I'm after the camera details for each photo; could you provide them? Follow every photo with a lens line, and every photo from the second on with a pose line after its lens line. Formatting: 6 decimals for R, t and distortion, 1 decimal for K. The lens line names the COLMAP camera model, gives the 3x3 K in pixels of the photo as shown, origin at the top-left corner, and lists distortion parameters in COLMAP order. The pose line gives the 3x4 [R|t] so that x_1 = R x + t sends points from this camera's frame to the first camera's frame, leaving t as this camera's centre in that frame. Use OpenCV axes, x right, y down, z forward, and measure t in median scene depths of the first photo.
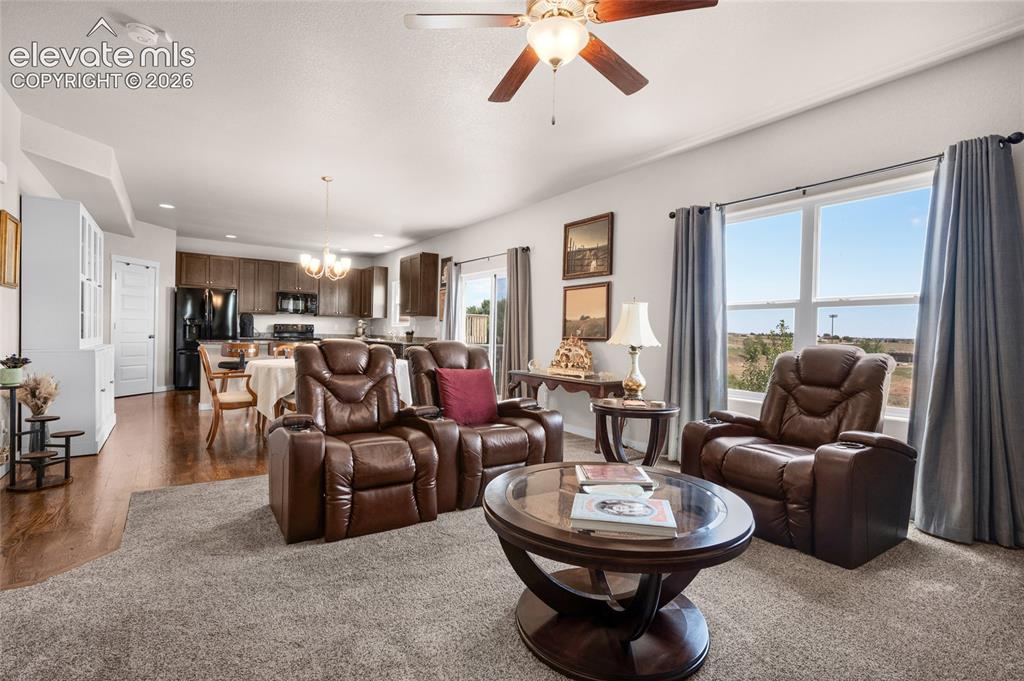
lens RADIAL K [[495.3, 0, 516.7], [0, 495.3, 342.0], [0, 0, 1]] dist [0.006869, -0.000021]
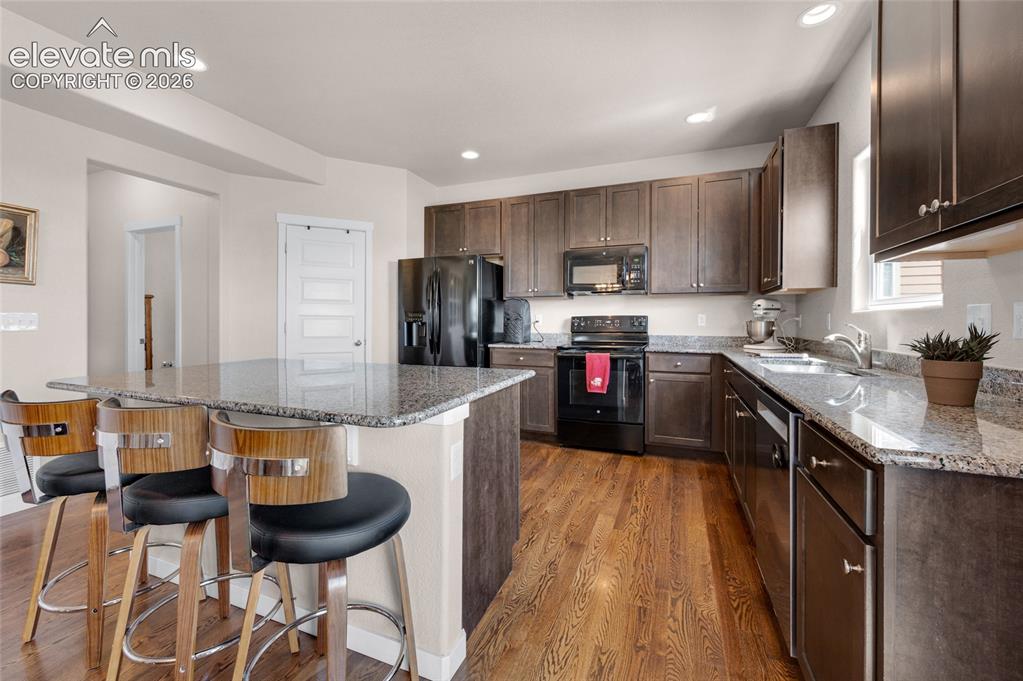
lens RADIAL K [[412.4, 0, 514.3], [0, 412.4, 324.7], [0, 0, 1]] dist [-0.004825, 0.000231]
pose [[0.540564, -0.014584, -0.841177, -0.197313], [-0.004191, 0.999791, -0.020027, -0.023569], [0.841293, 0.014351, 0.540390, 0.882854]]
